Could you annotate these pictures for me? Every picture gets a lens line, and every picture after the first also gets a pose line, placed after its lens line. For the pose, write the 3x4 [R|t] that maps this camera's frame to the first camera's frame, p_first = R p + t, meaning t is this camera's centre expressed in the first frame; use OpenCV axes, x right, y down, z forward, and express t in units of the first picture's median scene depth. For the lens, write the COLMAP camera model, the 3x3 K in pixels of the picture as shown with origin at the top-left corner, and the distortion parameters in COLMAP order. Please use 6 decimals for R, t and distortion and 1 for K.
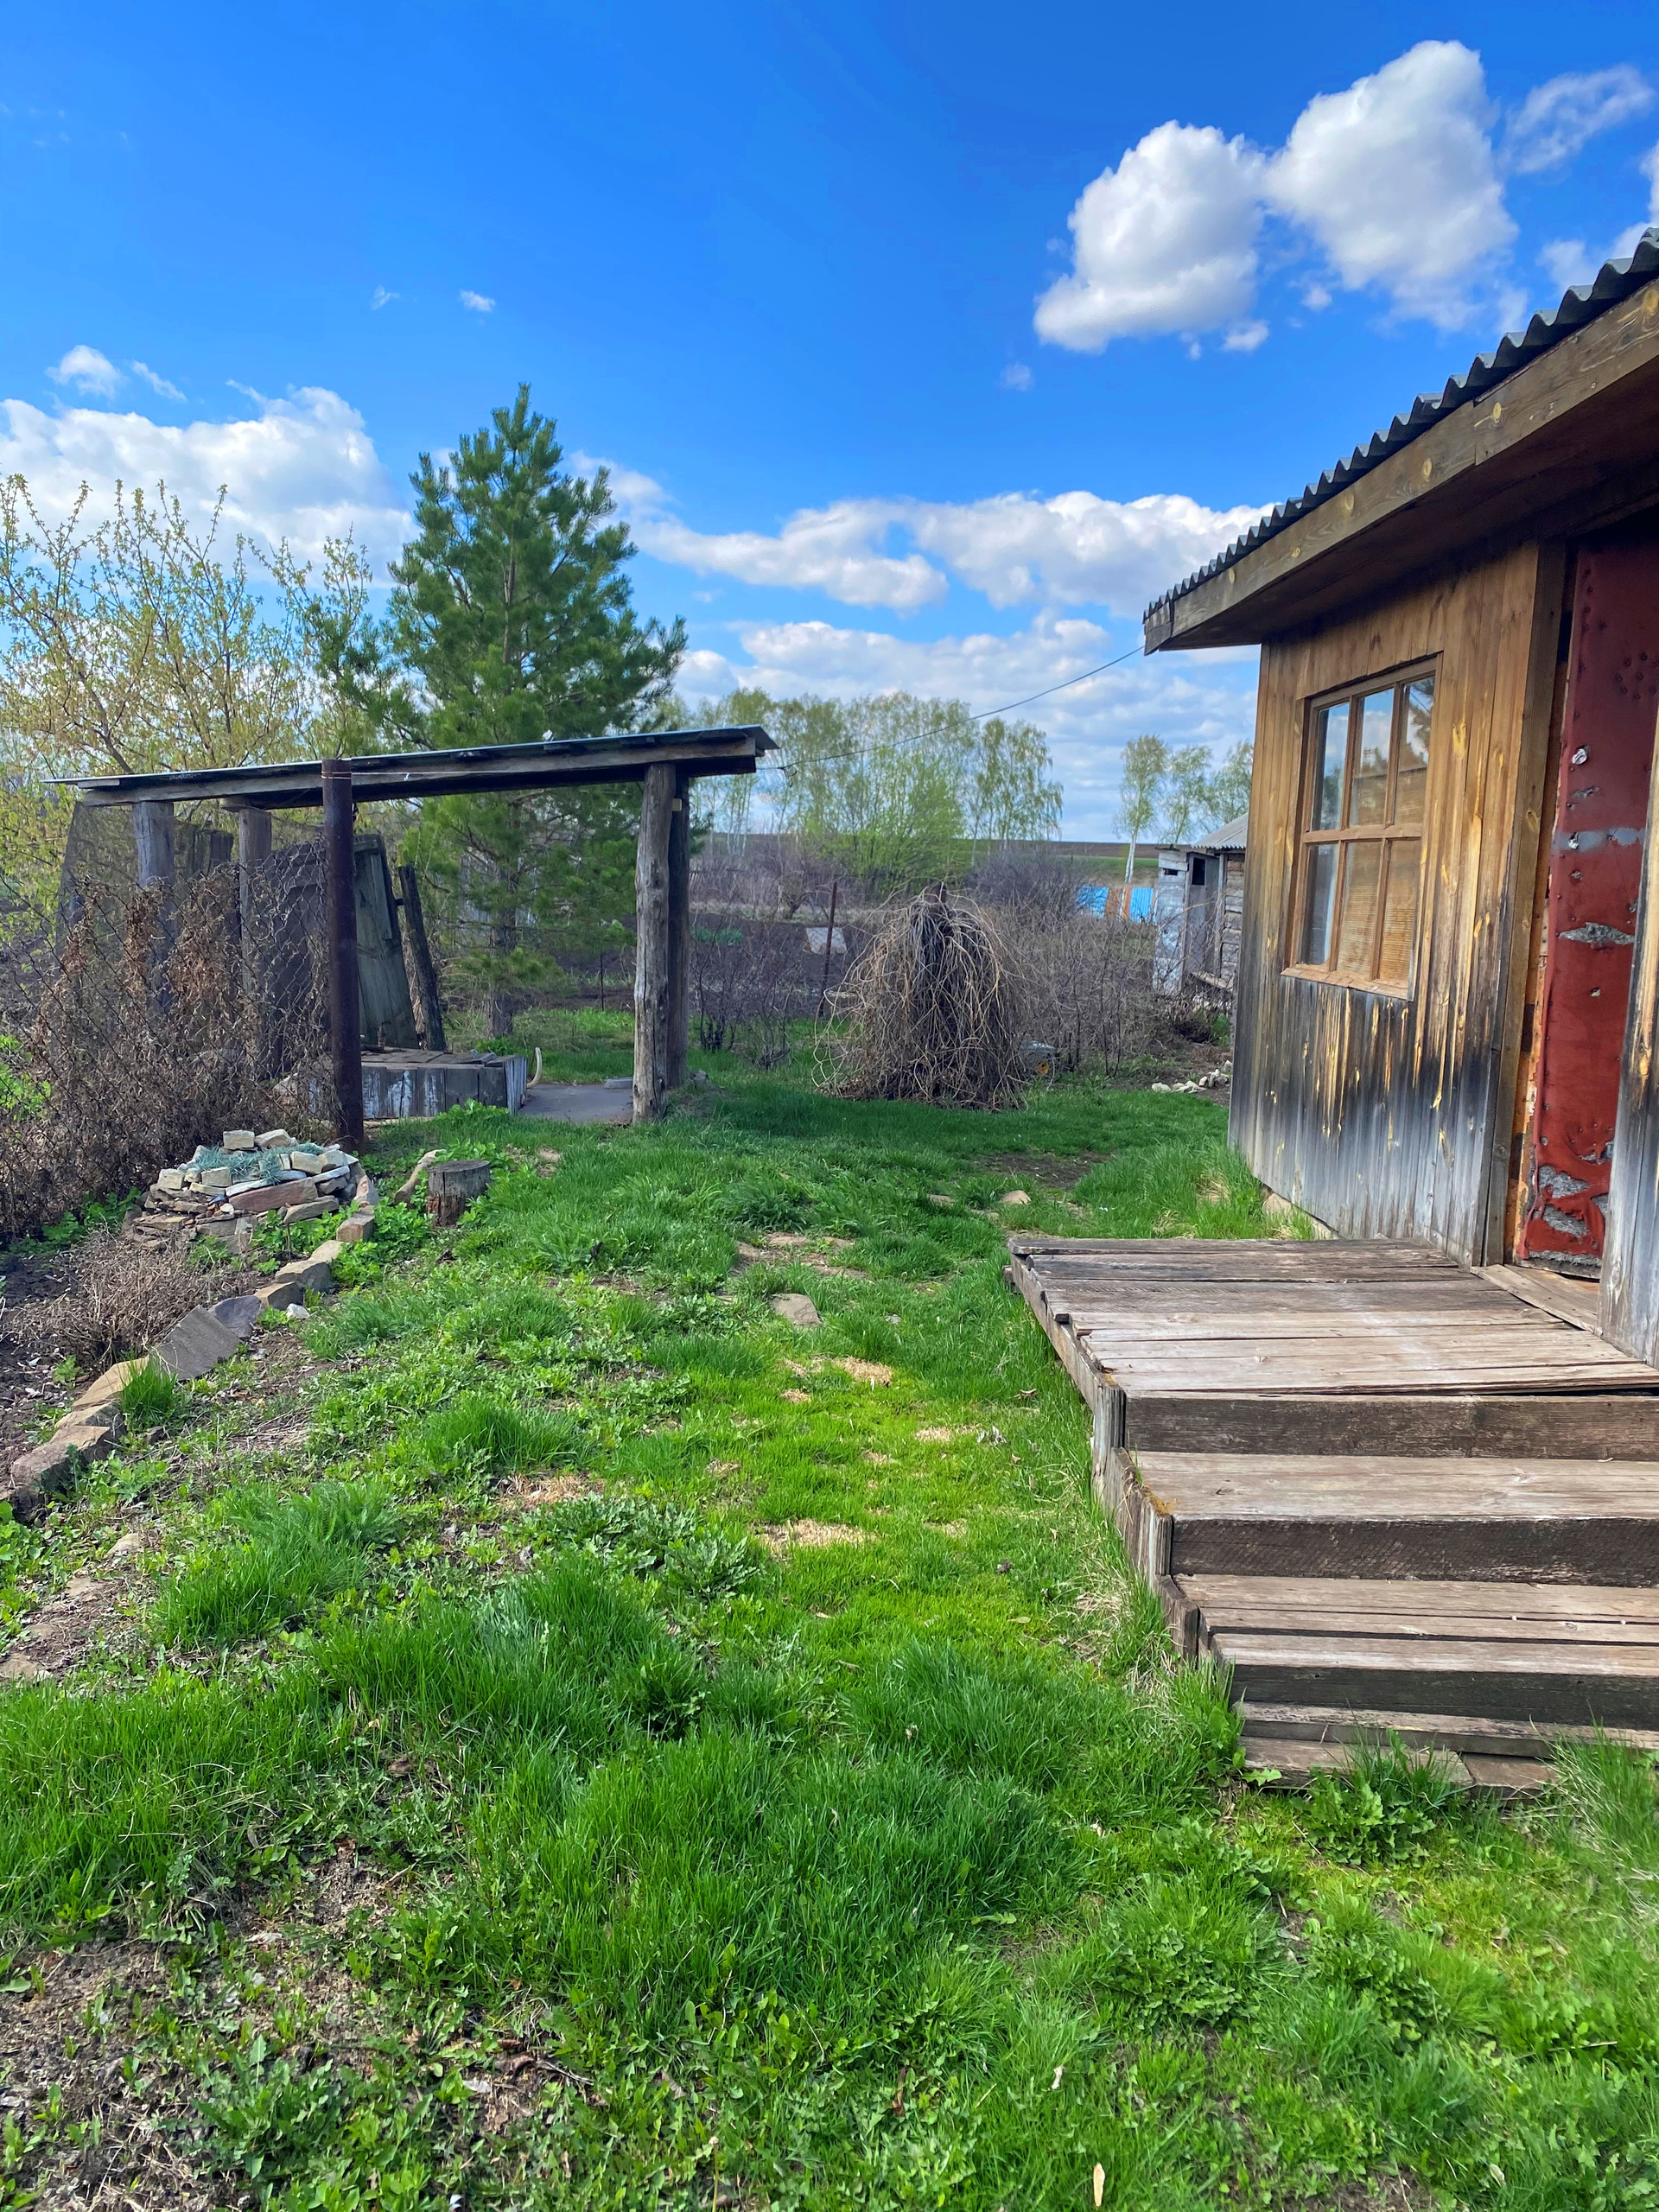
lens RADIAL K [[1658.3, 0, 808.9], [0, 1658.3, 1085.2], [0, 0, 1]] dist [0.088107, -0.277224]
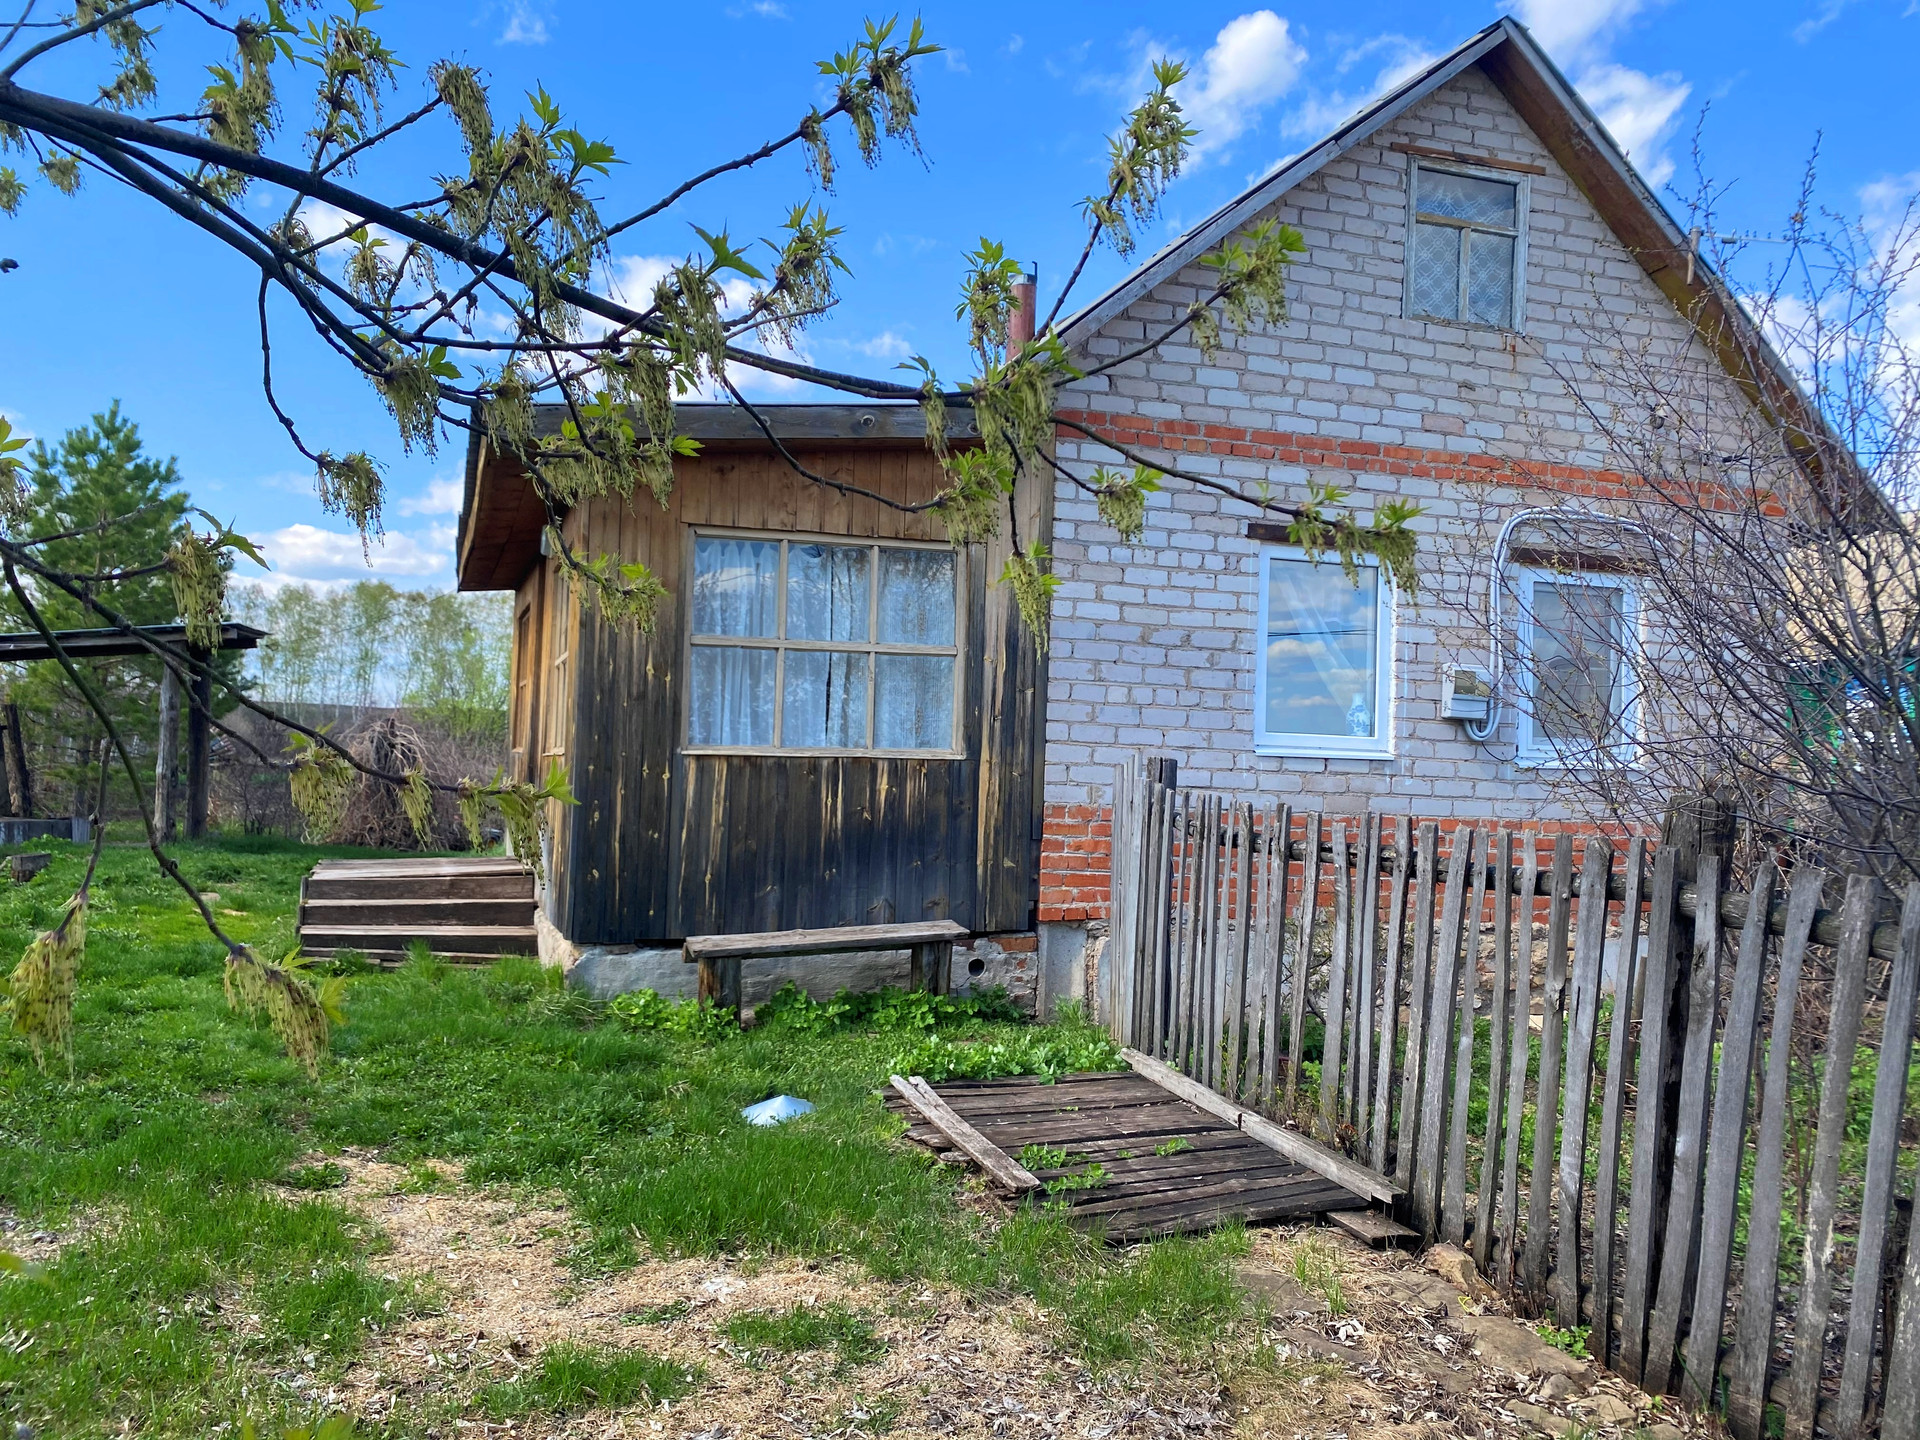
lens RADIAL K [[1419.8, 0, 960.0], [0, 1419.8, 720.0], [0, 0, 1]] dist [0.060231, -0.085247]
pose [[0.941871, 0.005142, 0.335934, 0.138437], [0.043322, 0.989677, -0.136611, 0.100499], [-0.333169, 0.143223, 0.931926, -0.521416]]
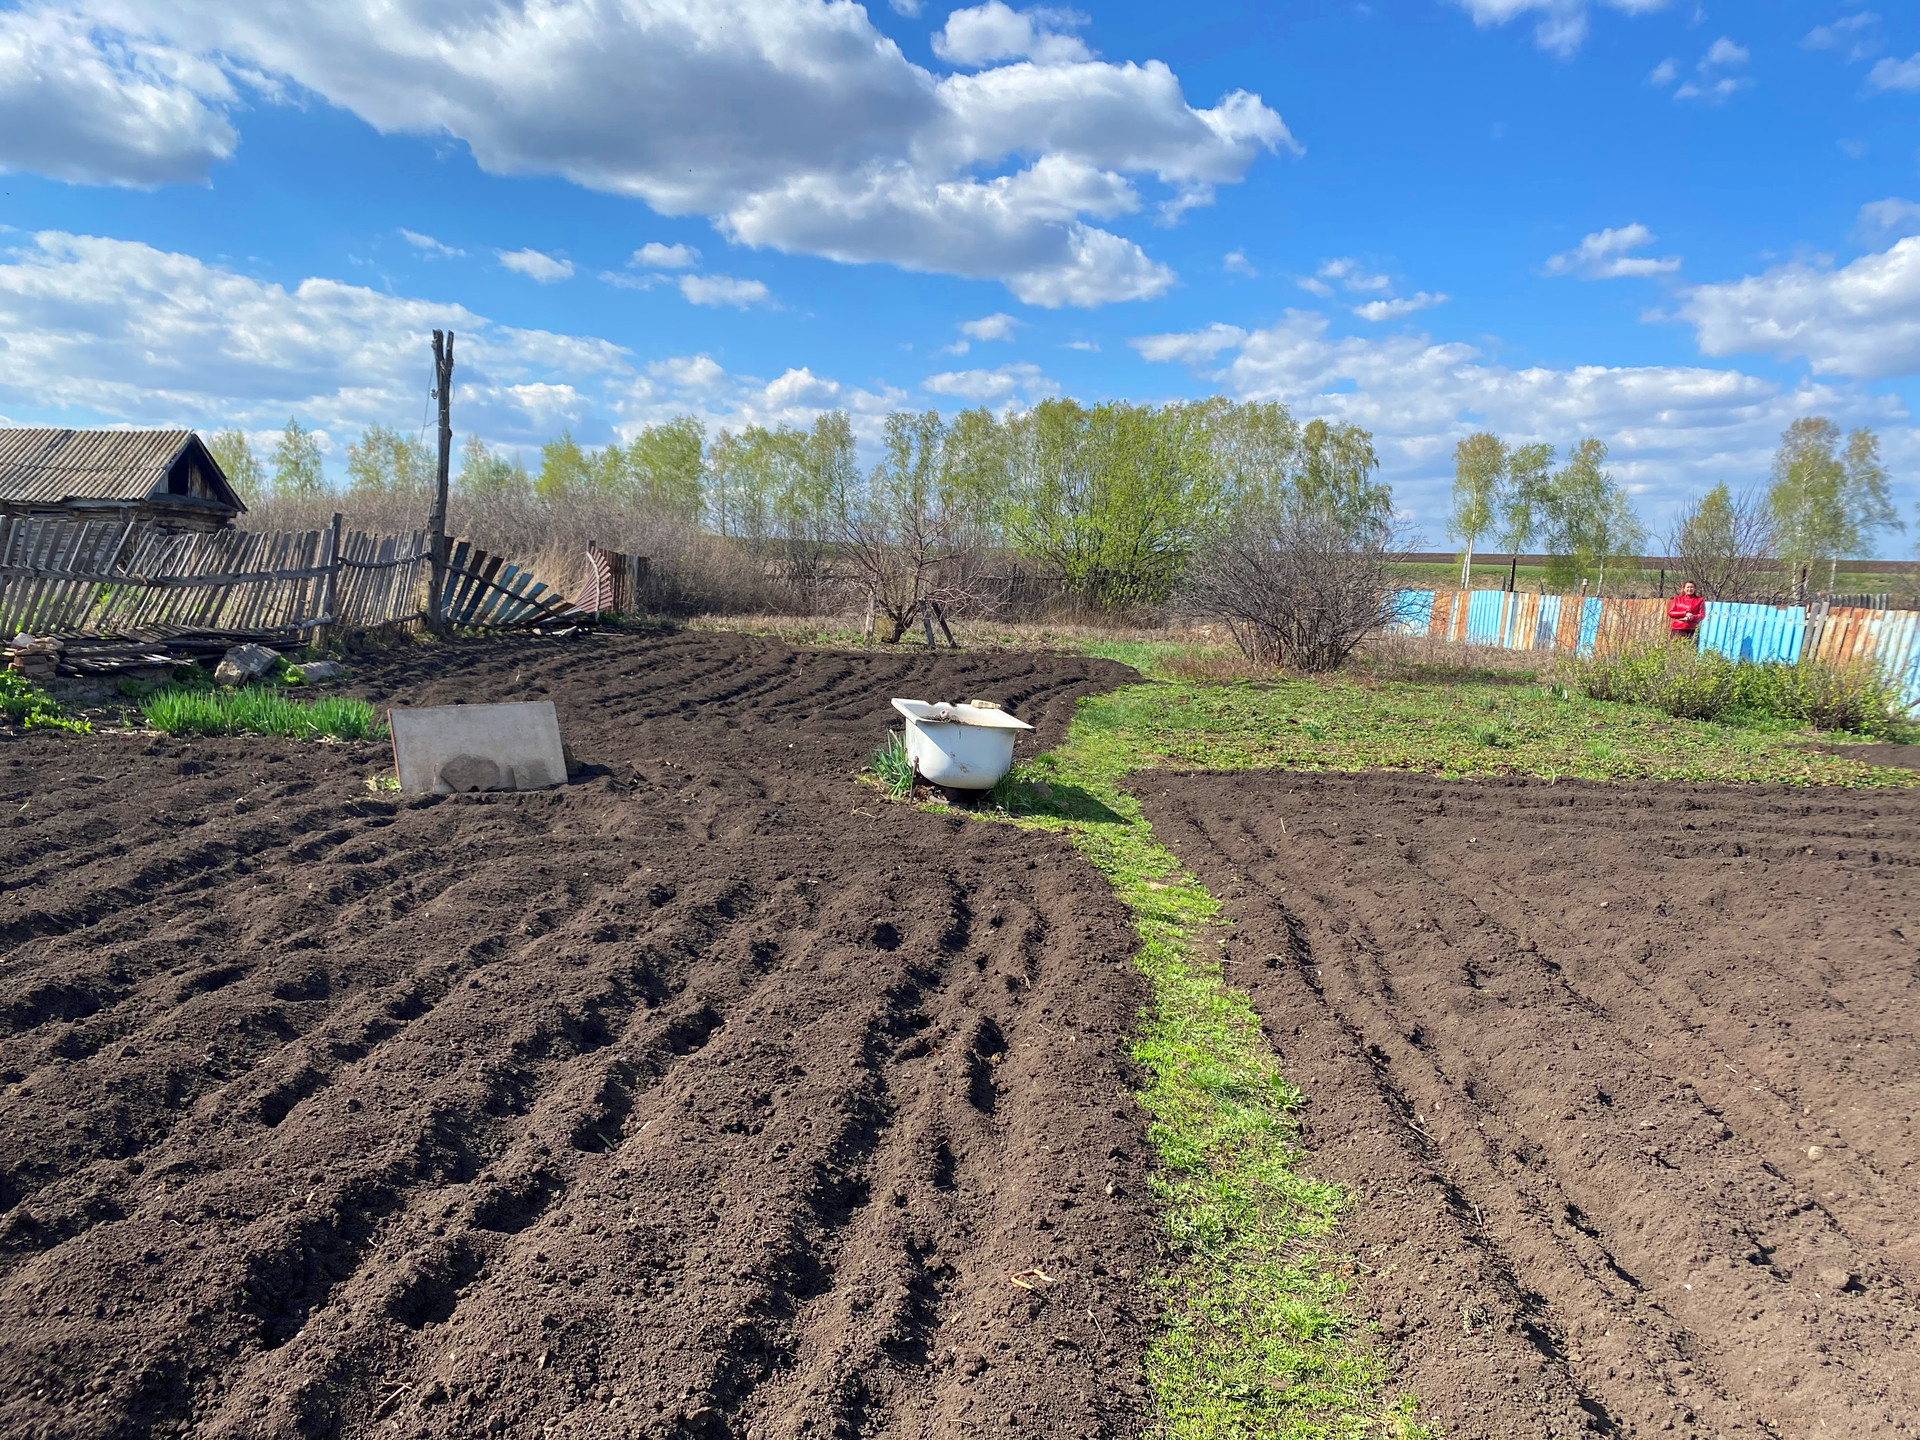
lens RADIAL K [[1457.7, 0, 957.3], [0, 1457.7, 777.7], [0, 0, 1]] dist [0.009551, -0.002650]
pose [[0.989764, 0.001086, -0.142710, 0.421461], [-0.000886, 0.999999, 0.001463, -0.251634], [0.142711, -0.001322, 0.989763, 2.213244]]
